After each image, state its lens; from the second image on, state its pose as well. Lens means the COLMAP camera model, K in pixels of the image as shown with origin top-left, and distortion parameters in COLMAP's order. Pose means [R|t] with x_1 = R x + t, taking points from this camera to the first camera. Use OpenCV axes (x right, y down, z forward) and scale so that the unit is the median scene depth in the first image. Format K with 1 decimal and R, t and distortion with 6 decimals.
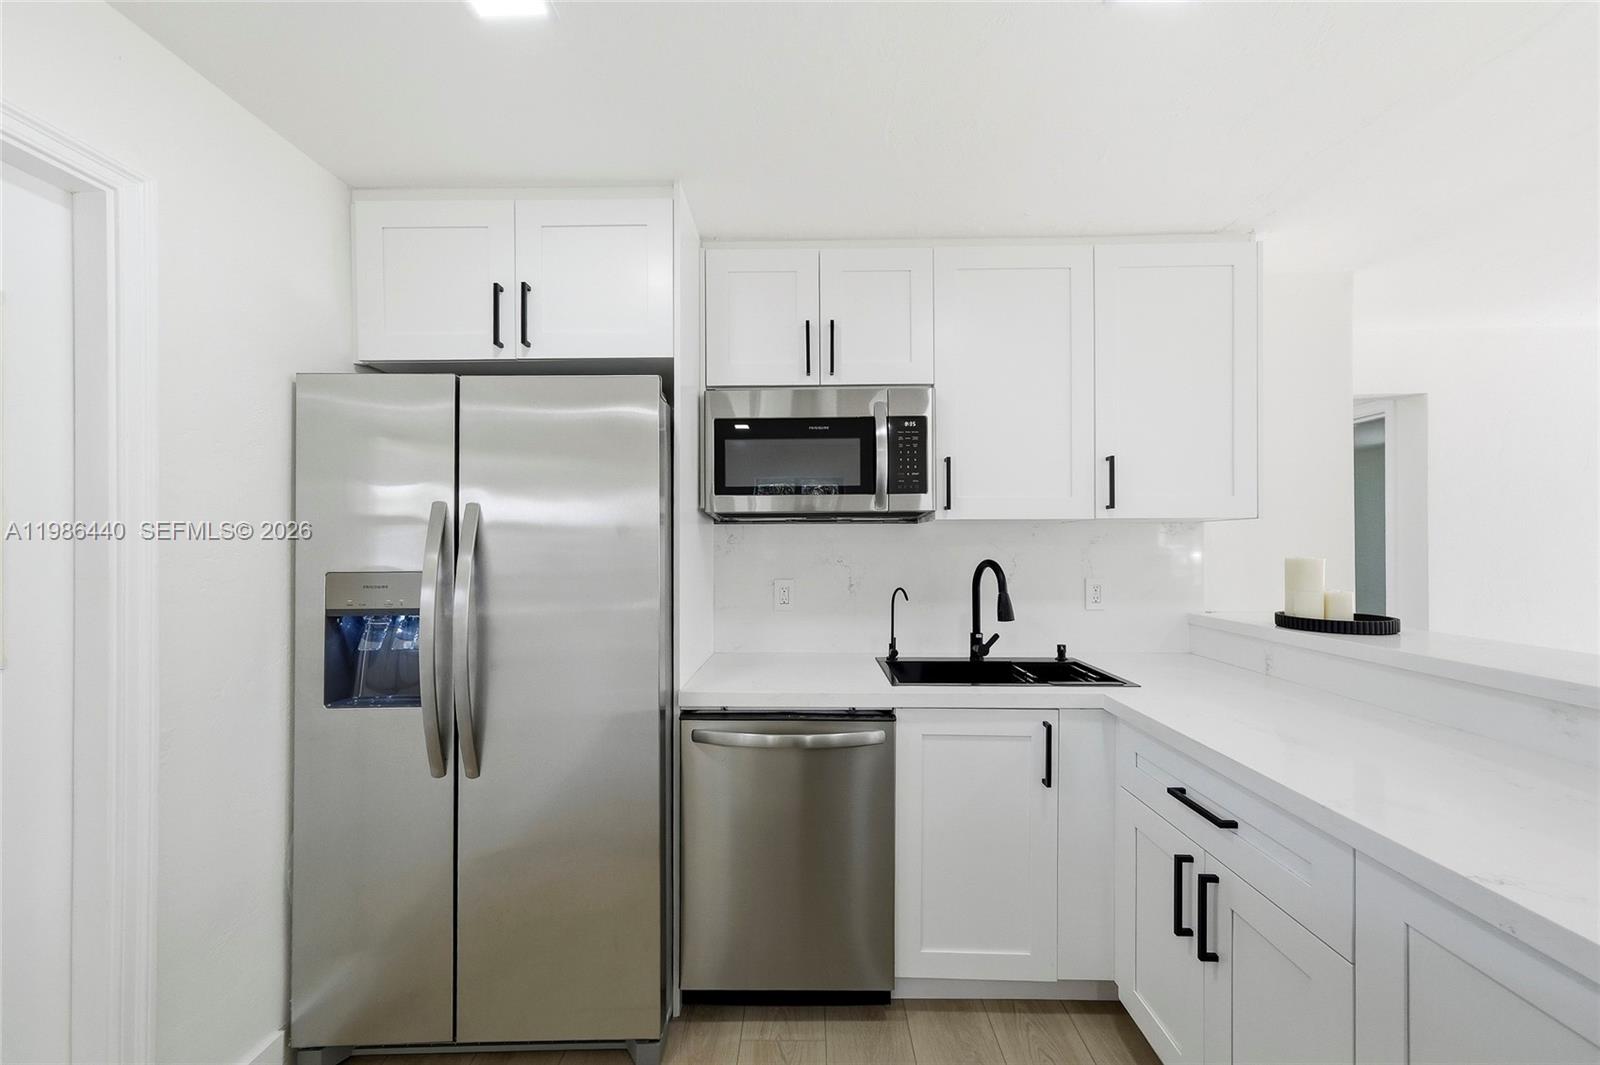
lens RADIAL K [[611.4, 0, 800.0], [0, 611.4, 532.5], [0, 0, 1]] dist [0.000725, 0.000119]
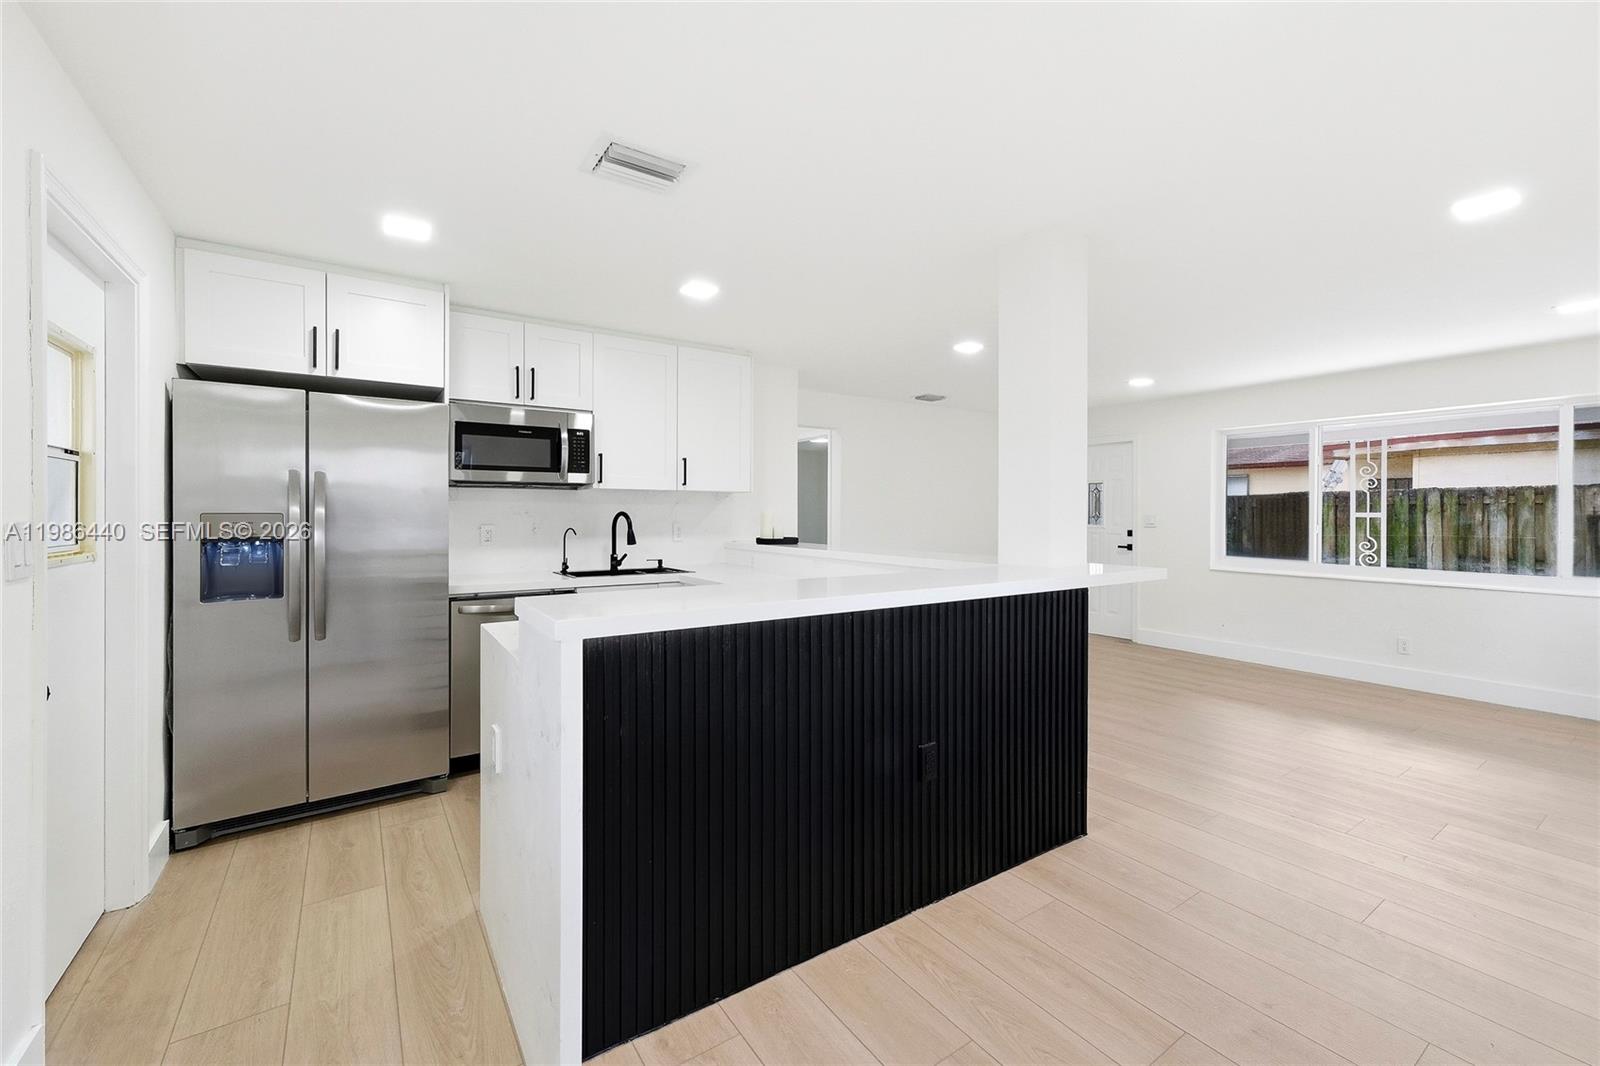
lens RADIAL K [[655.9, 0, 795.0], [0, 655.9, 514.7], [0, 0, 1]] dist [-0.000347, -0.000117]
pose [[0.823725, 0.001955, 0.566985, -0.378099], [-0.012488, 0.999814, 0.014696, 0.020324], [-0.566851, -0.019186, 0.823597, -0.904043]]
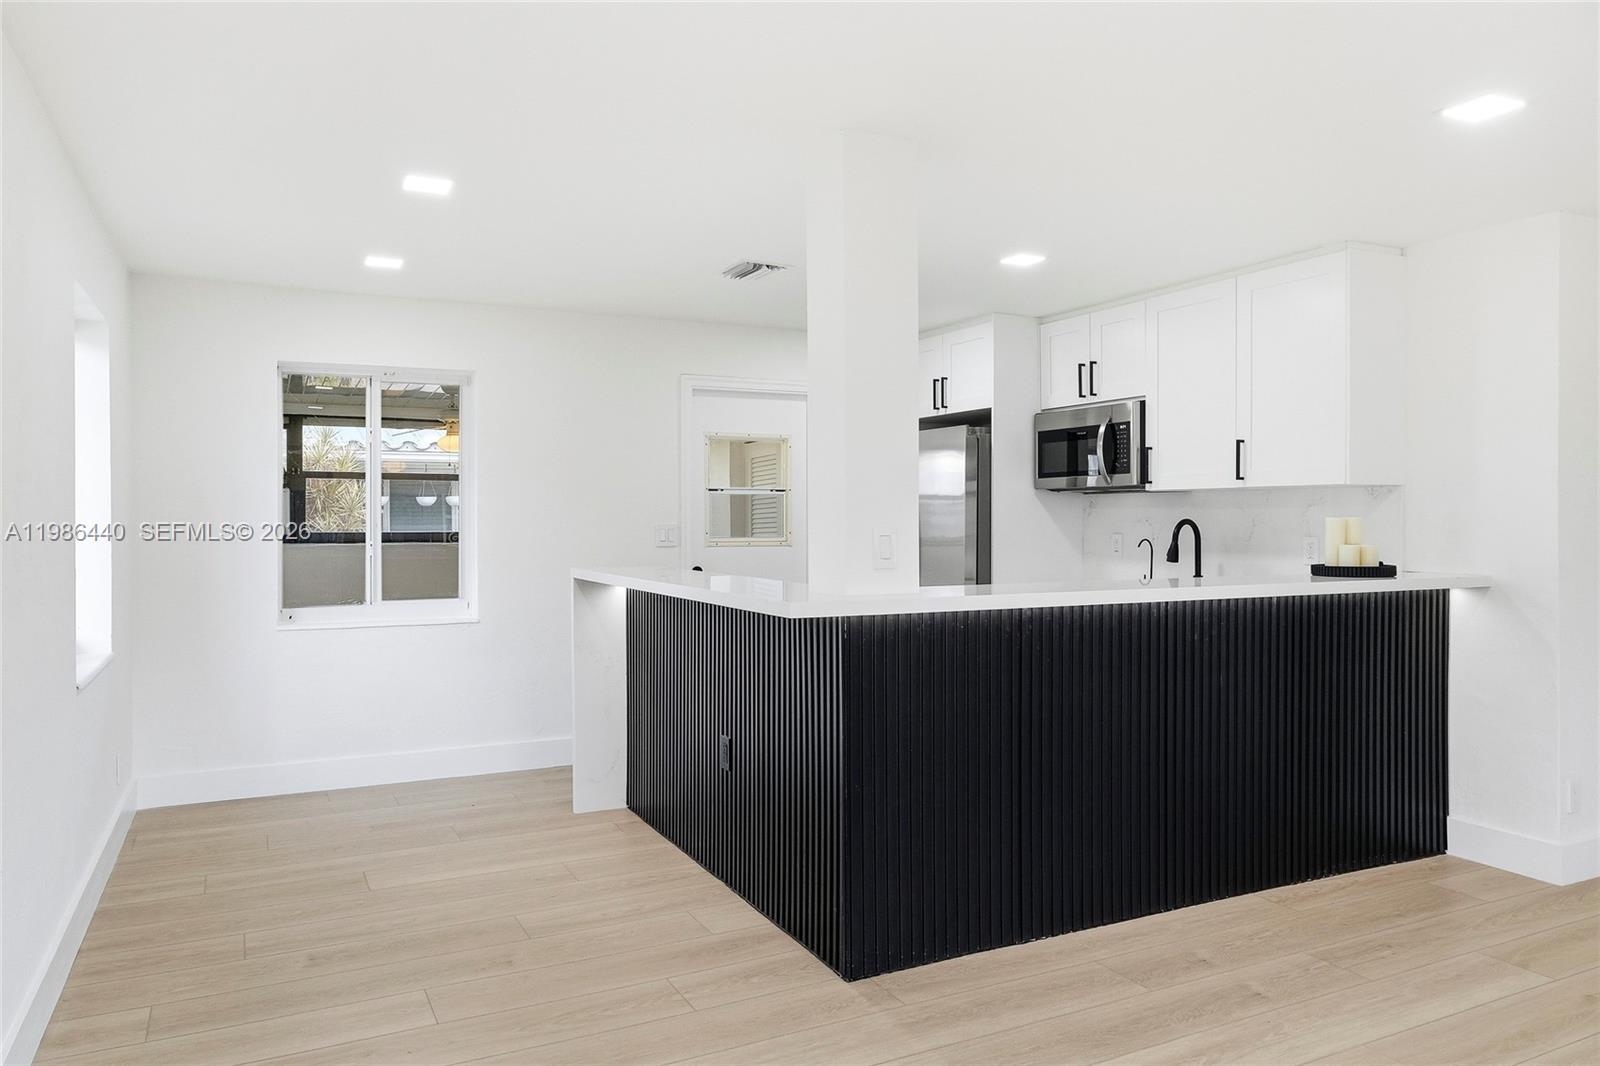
lens RADIAL K [[1094.7, 0, 800.0], [0, 1094.7, 533.0], [0, 0, 1]] dist [-0.003700, 0.000408]
pose [[0.458630, 0.013405, -0.888526, 2.173899], [0.016202, 0.999594, 0.023443, 0.004646], [0.888479, -0.025147, 0.458227, -0.912046]]
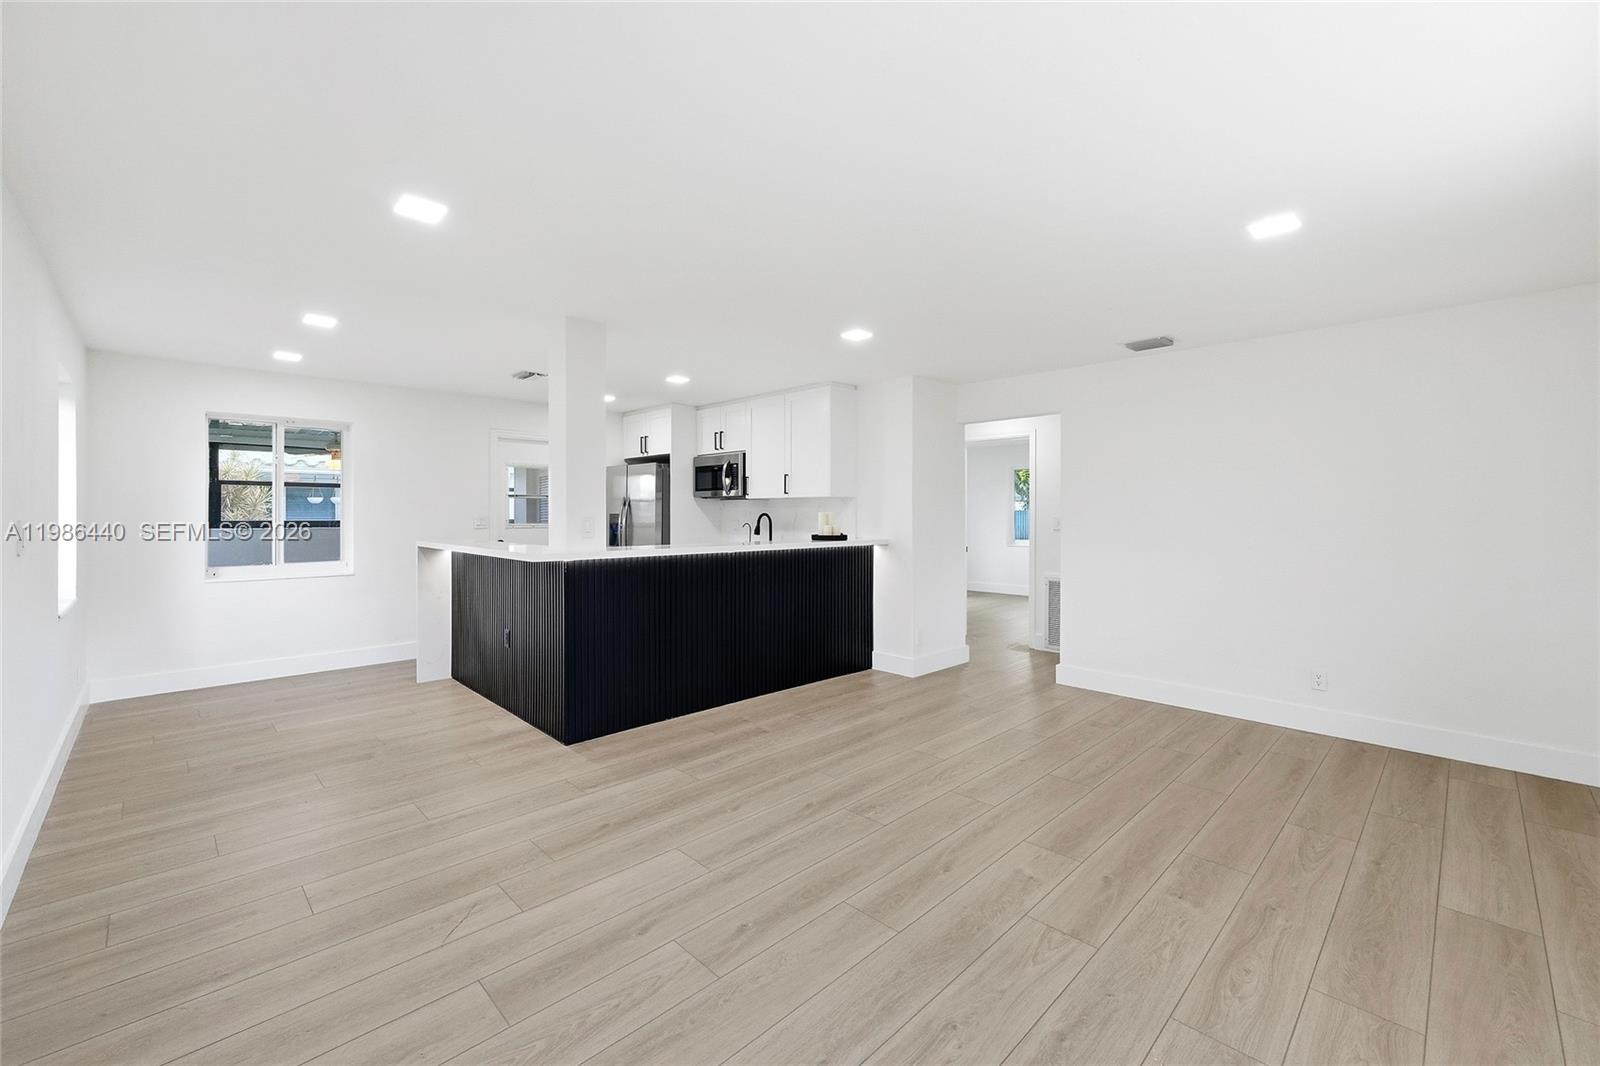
lens RADIAL K [[655.9, 0, 795.0], [0, 655.9, 514.7], [0, 0, 1]] dist [-0.000347, -0.000117]
pose [[0.703092, 0.004391, -0.711085, 2.581406], [0.009181, 0.999842, 0.015252, 0.009210], [0.711039, -0.017252, 0.702941, -0.980725]]
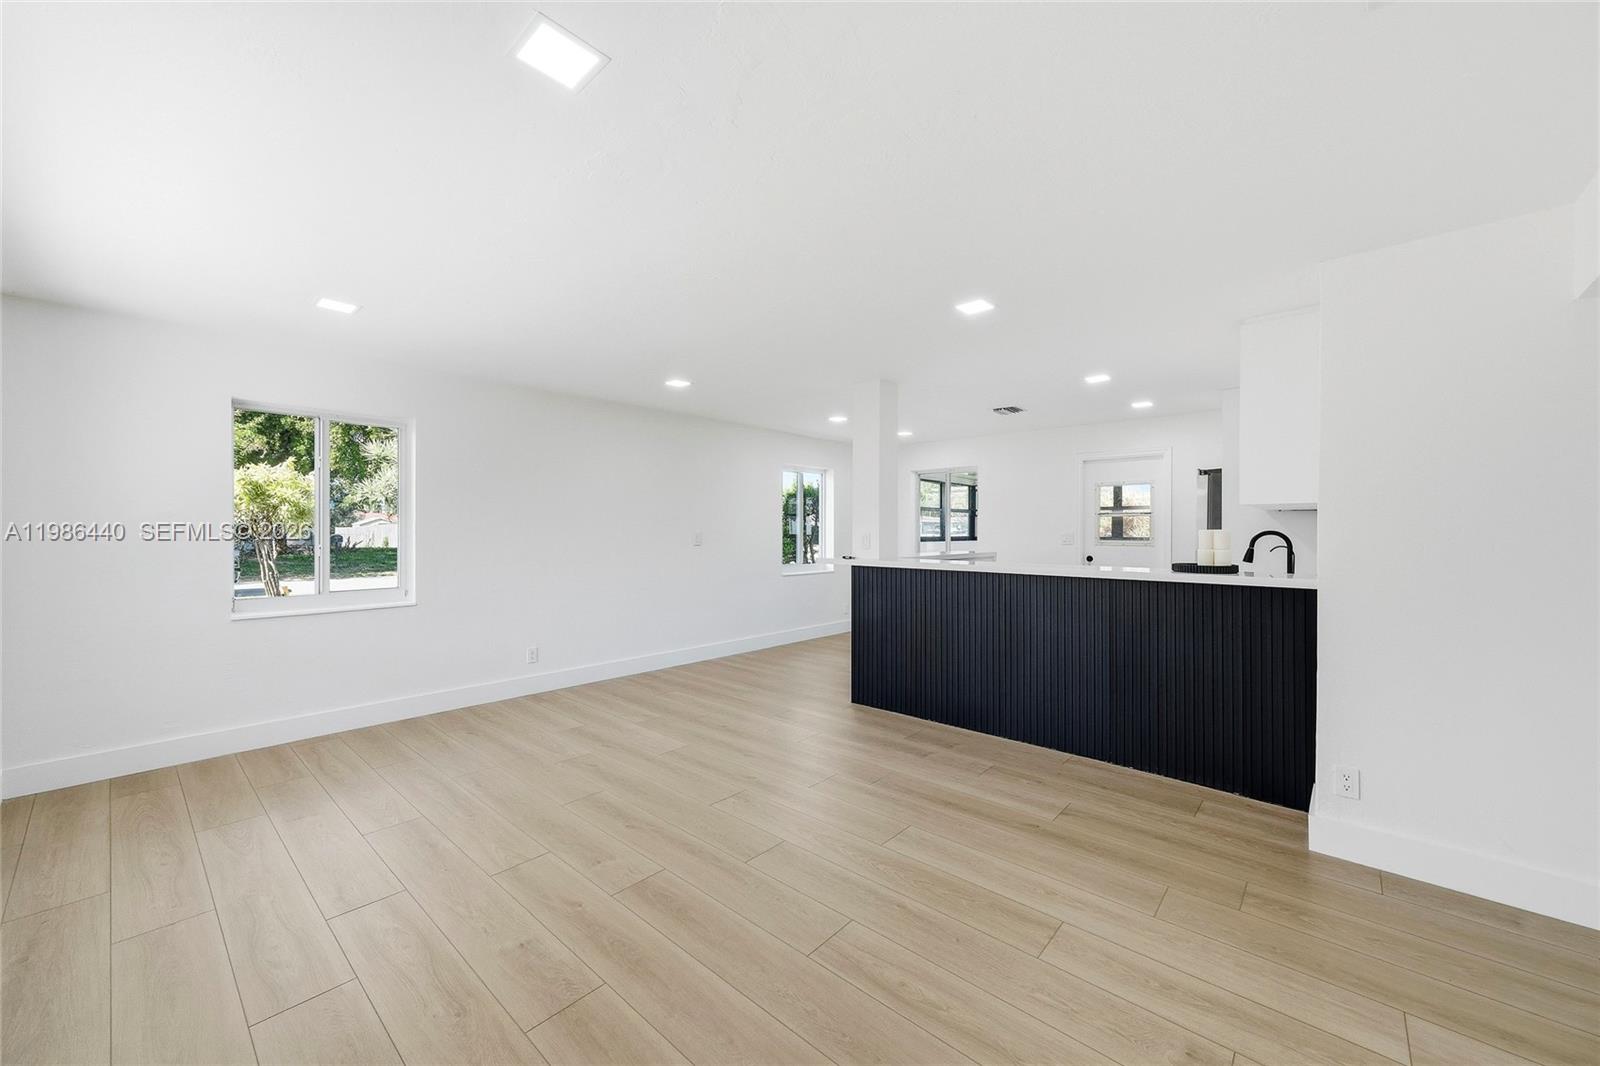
lens RADIAL K [[600.1, 0, 800.0], [0, 600.1, 533.0], [0, 0, 1]] dist [-0.000019, -0.000047]
pose [[-0.653845, 0.002935, -0.756623, 2.674017], [0.011909, 0.999909, -0.006412, 0.046570], [0.756535, -0.013203, -0.653820, 1.138949]]
